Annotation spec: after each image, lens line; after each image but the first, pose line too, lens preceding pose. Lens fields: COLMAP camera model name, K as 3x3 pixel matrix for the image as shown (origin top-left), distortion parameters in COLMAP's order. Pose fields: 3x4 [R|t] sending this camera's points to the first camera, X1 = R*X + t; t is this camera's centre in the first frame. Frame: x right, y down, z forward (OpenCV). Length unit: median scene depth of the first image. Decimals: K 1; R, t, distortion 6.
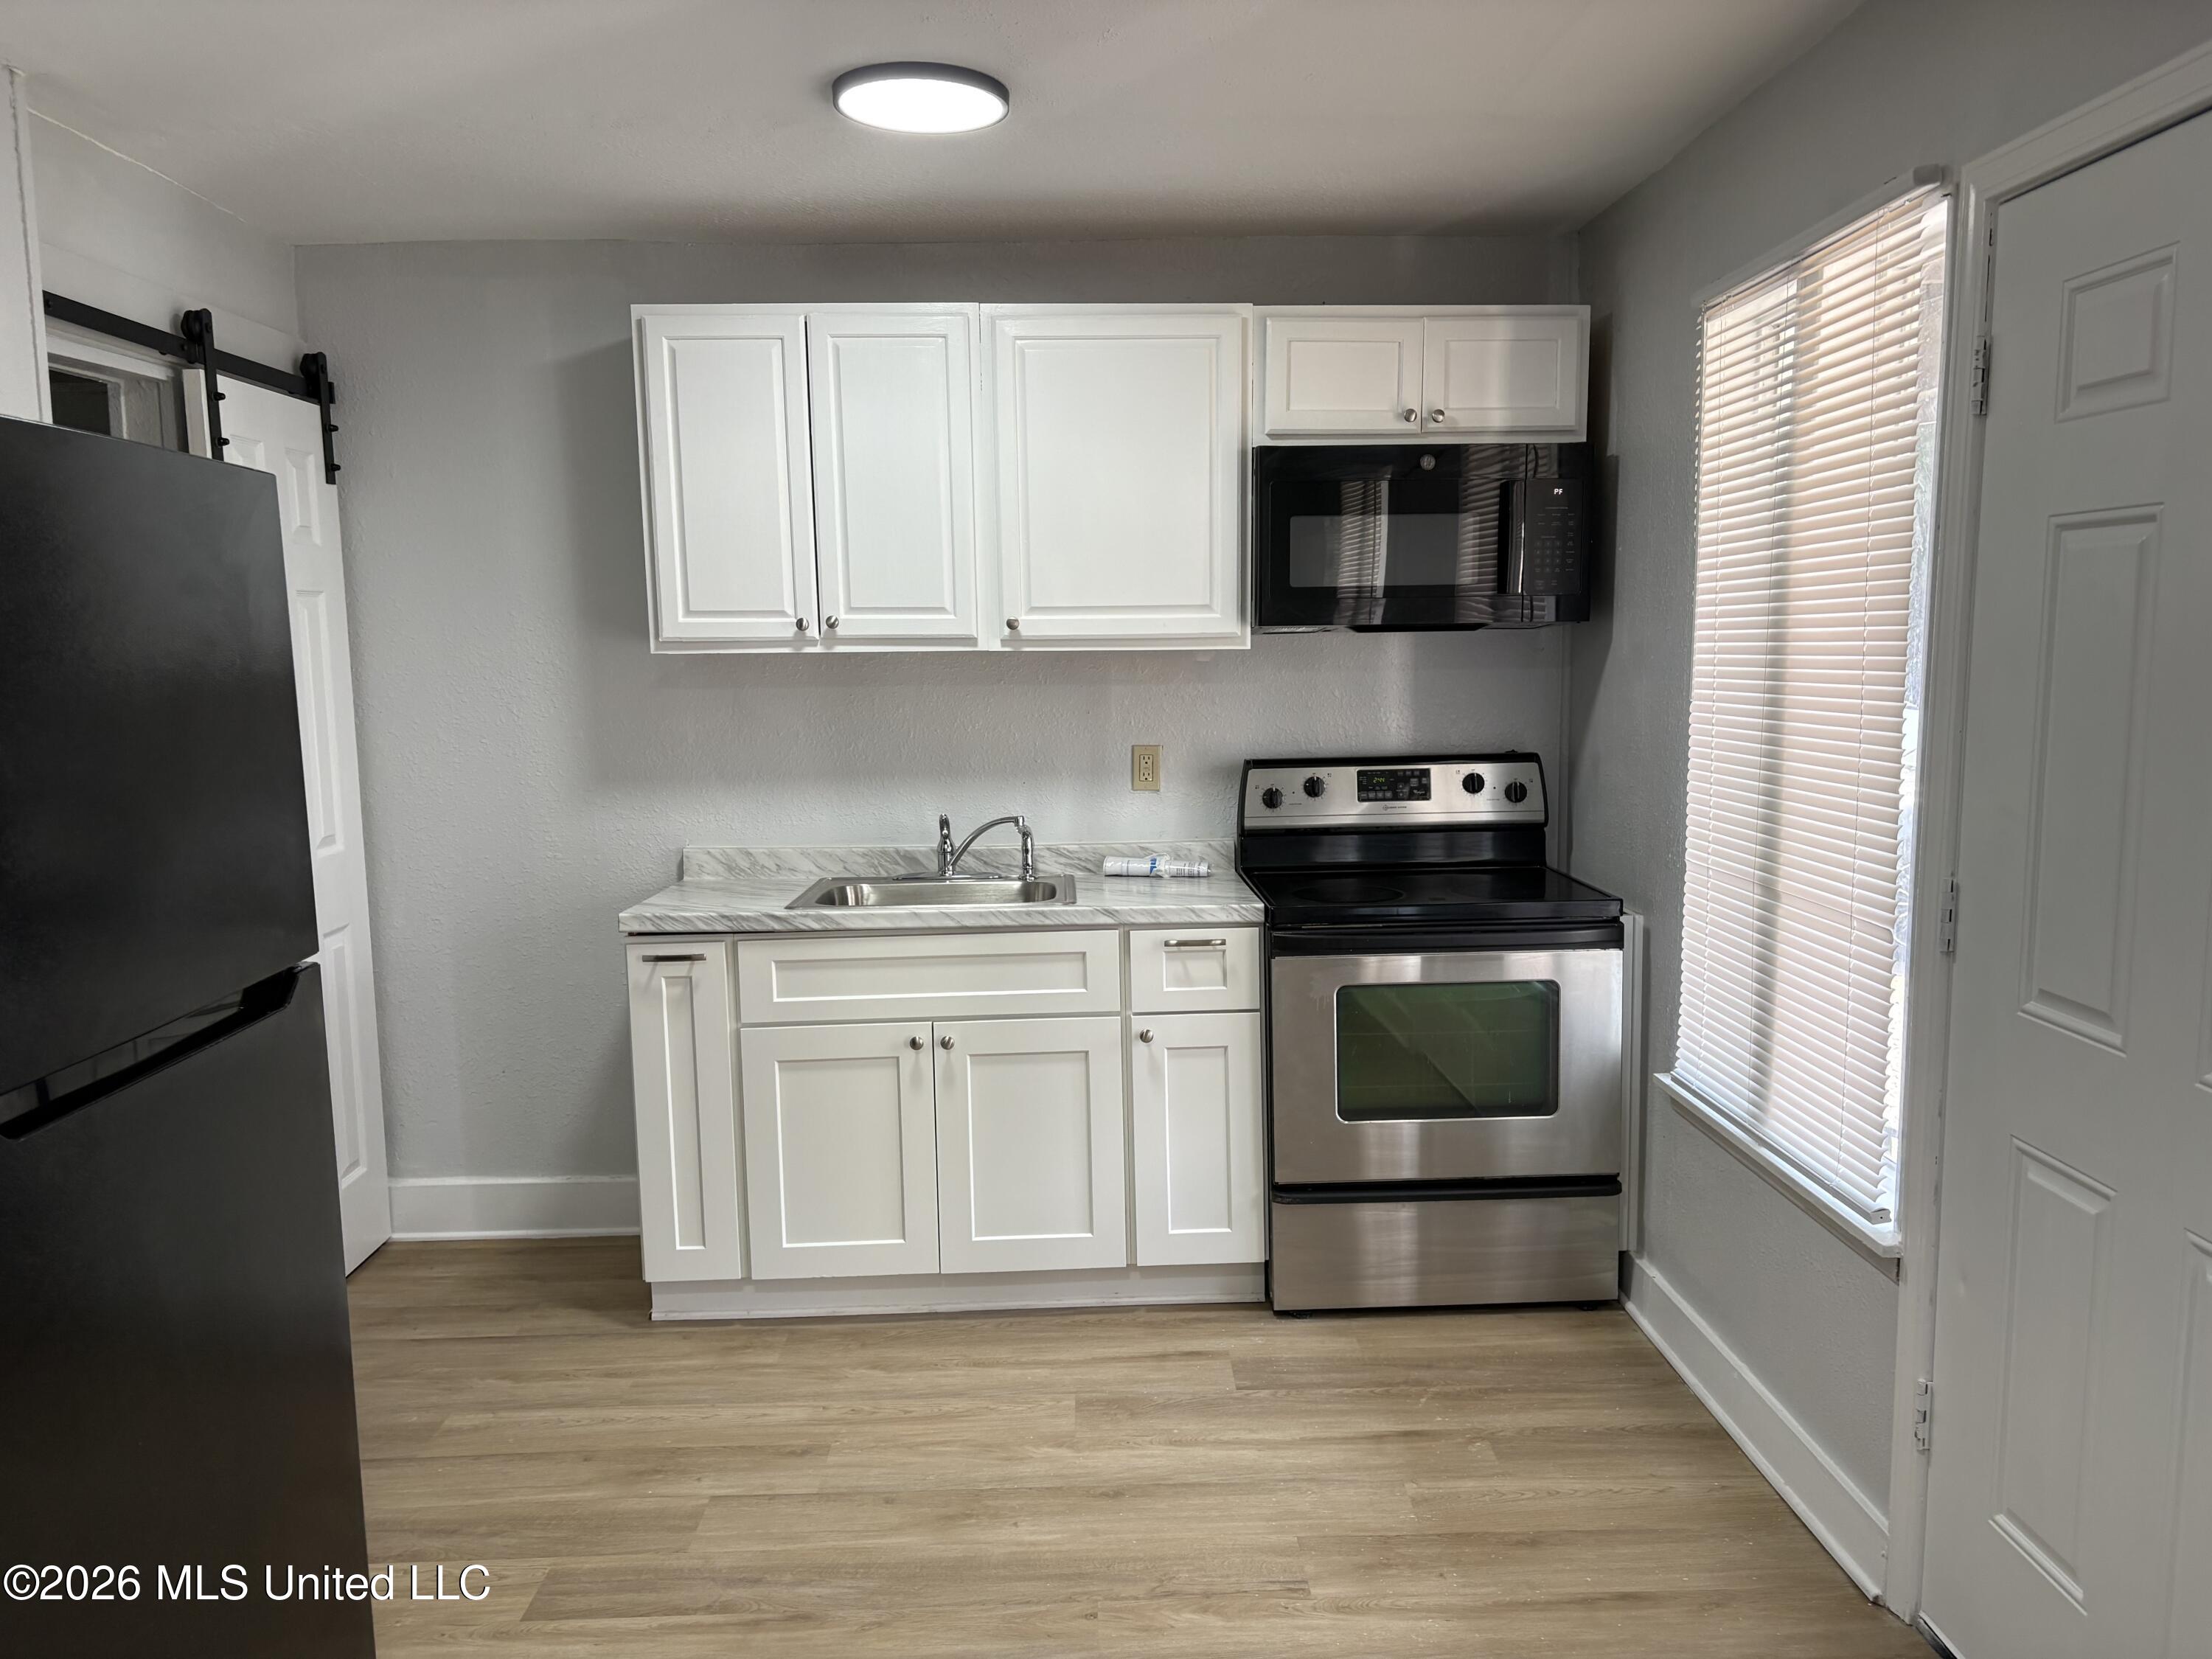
lens RADIAL K [[1673.2, 0, 1117.4], [0, 1673.2, 841.4], [0, 0, 1]] dist [0.041695, -0.033211]
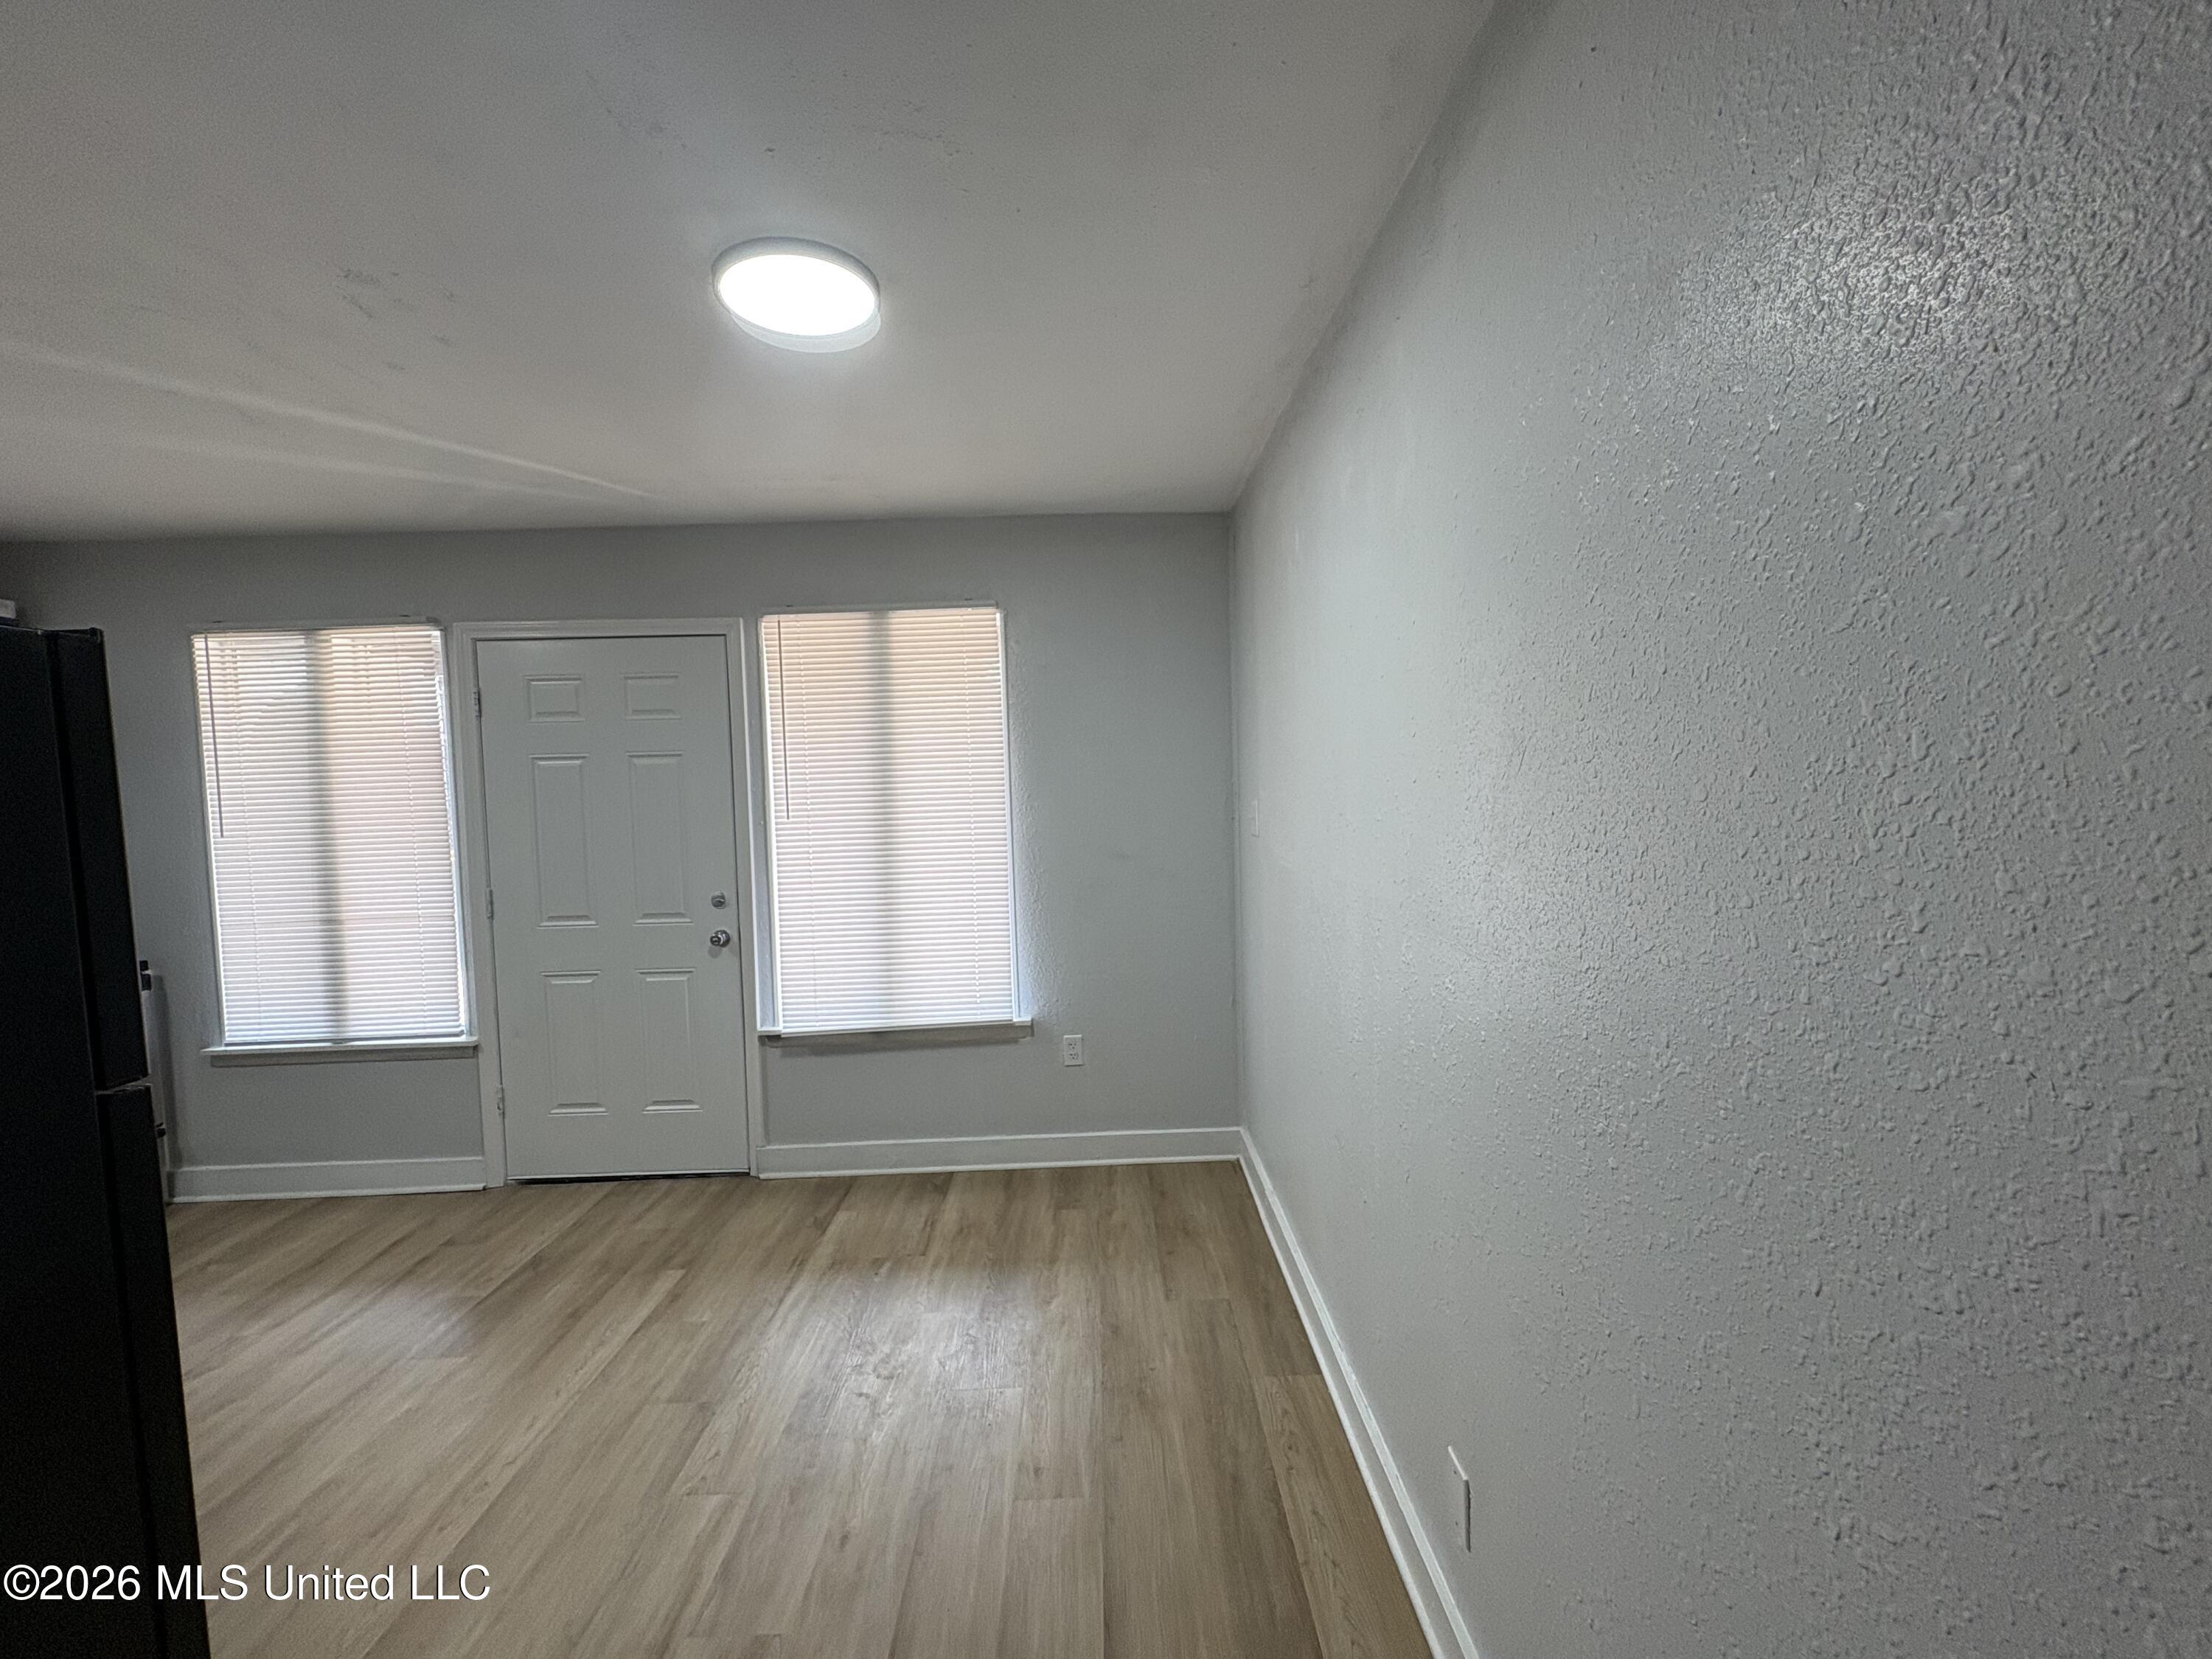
lens RADIAL K [[880.2, 0, 1104.3], [0, 880.2, 826.8], [0, 0, 1]] dist [0.001156, -0.000193]
pose [[0.011167, -0.038029, 0.999214, -0.573744], [0.151070, 0.987871, 0.035909, 0.015083], [-0.988460, 0.150551, 0.016777, 0.008748]]
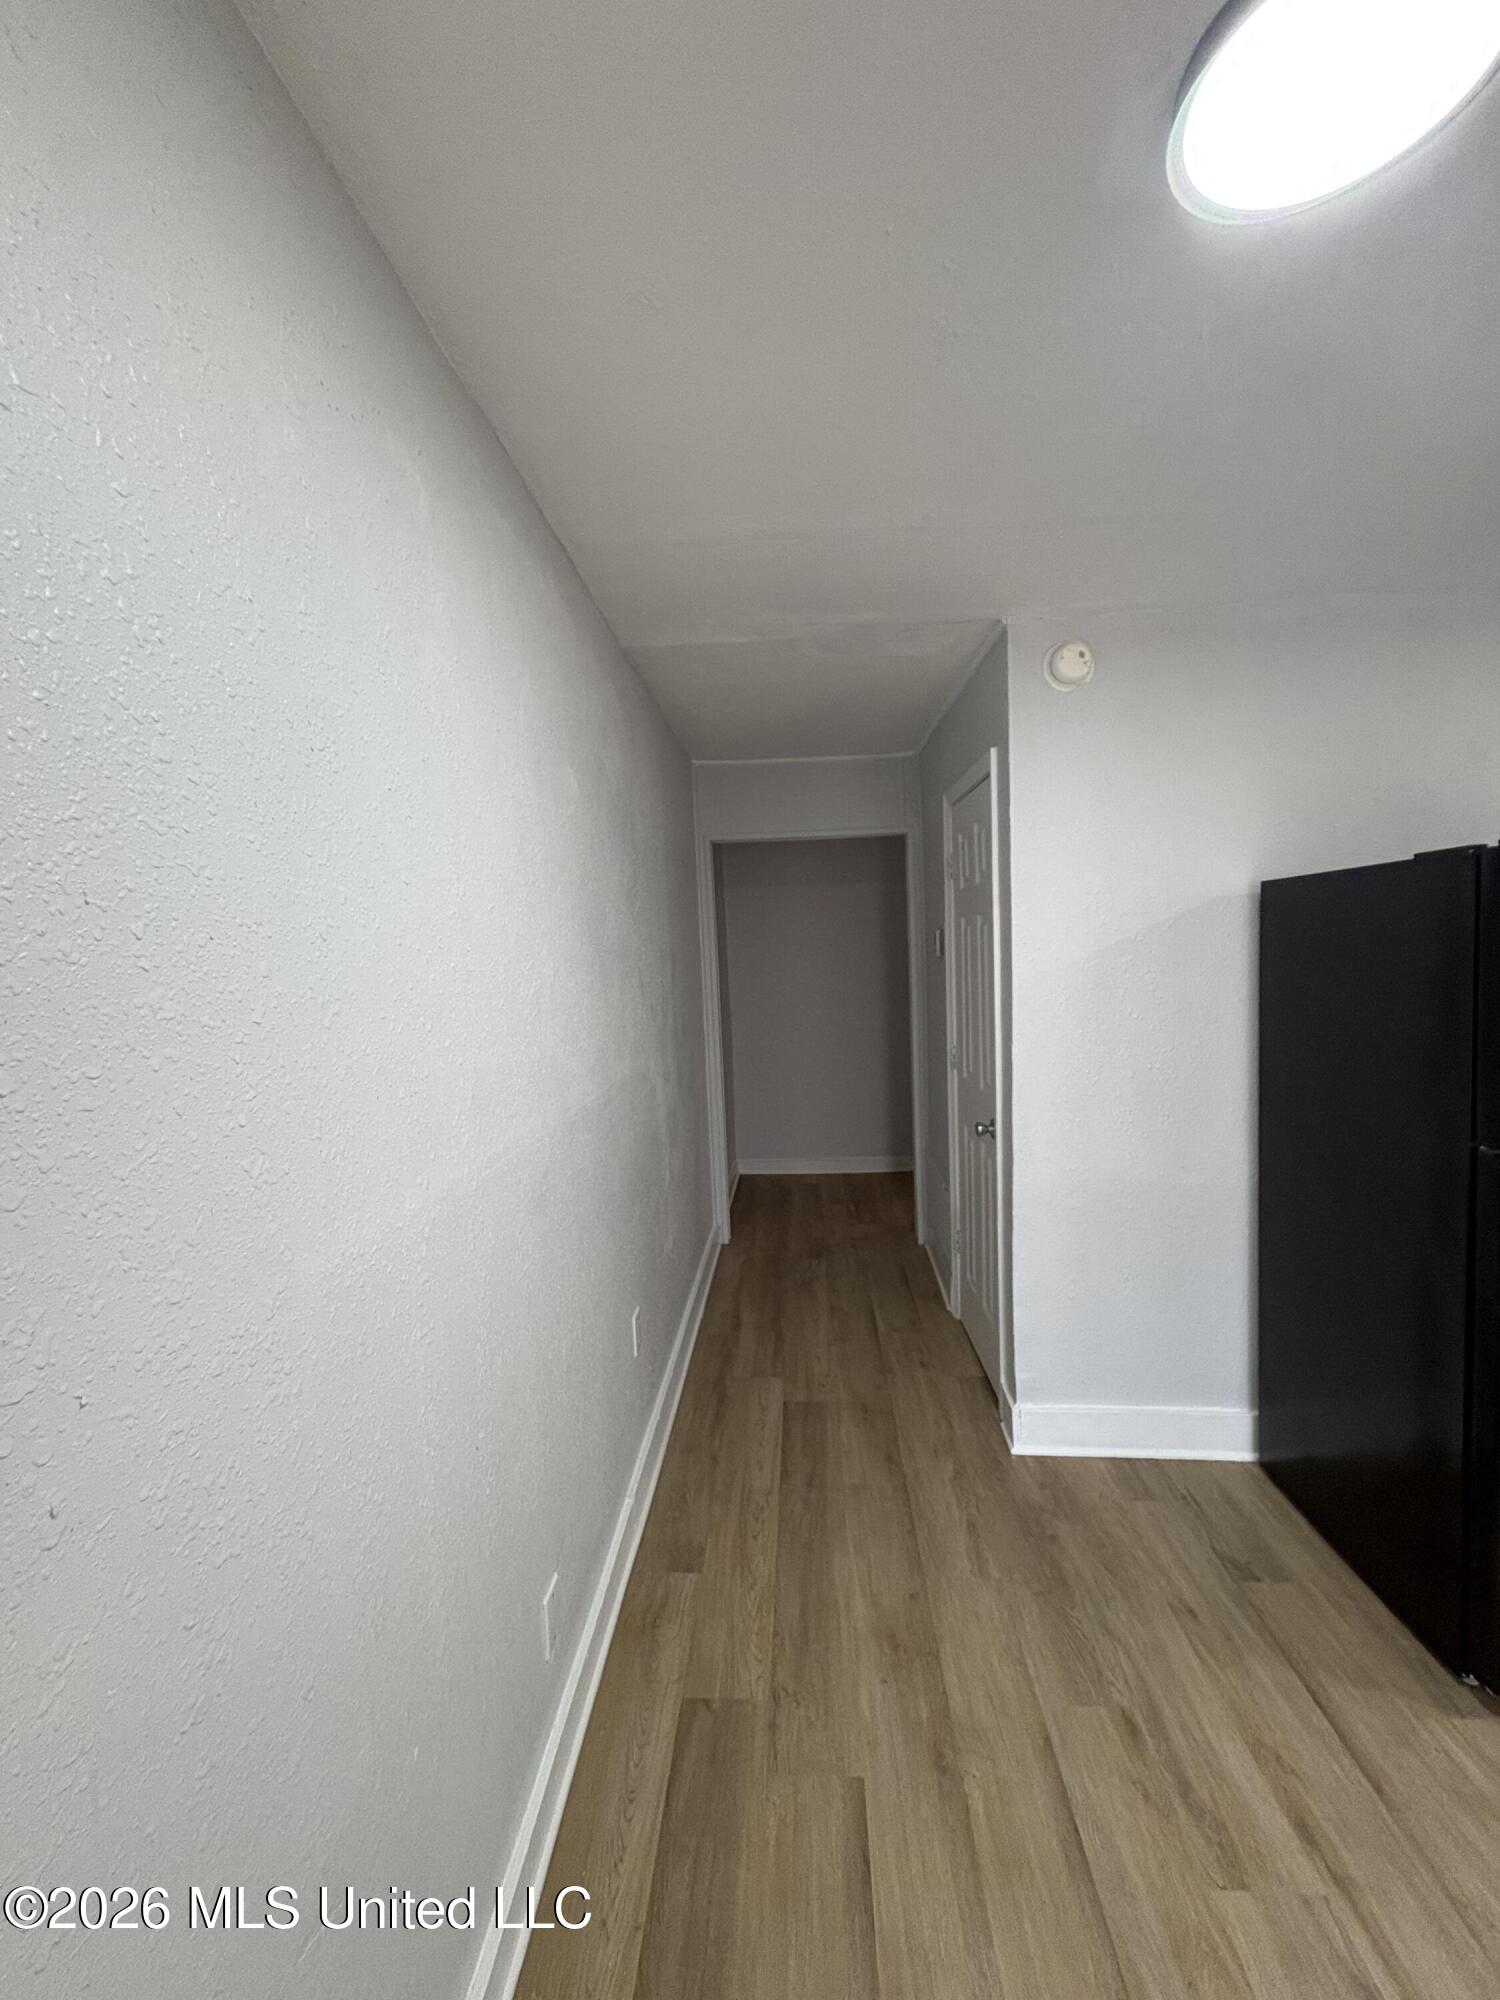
lens RADIAL K [[795.8, 0, 751.8], [0, 795.8, 1001.6], [0, 0, 1]] dist [0.001156, -0.000193]
pose [[-0.090775, 0.091138, -0.991692, 0.171894], [-0.084688, 0.991490, 0.098871, -0.021190], [0.992264, 0.092959, -0.082284, 0.011858]]
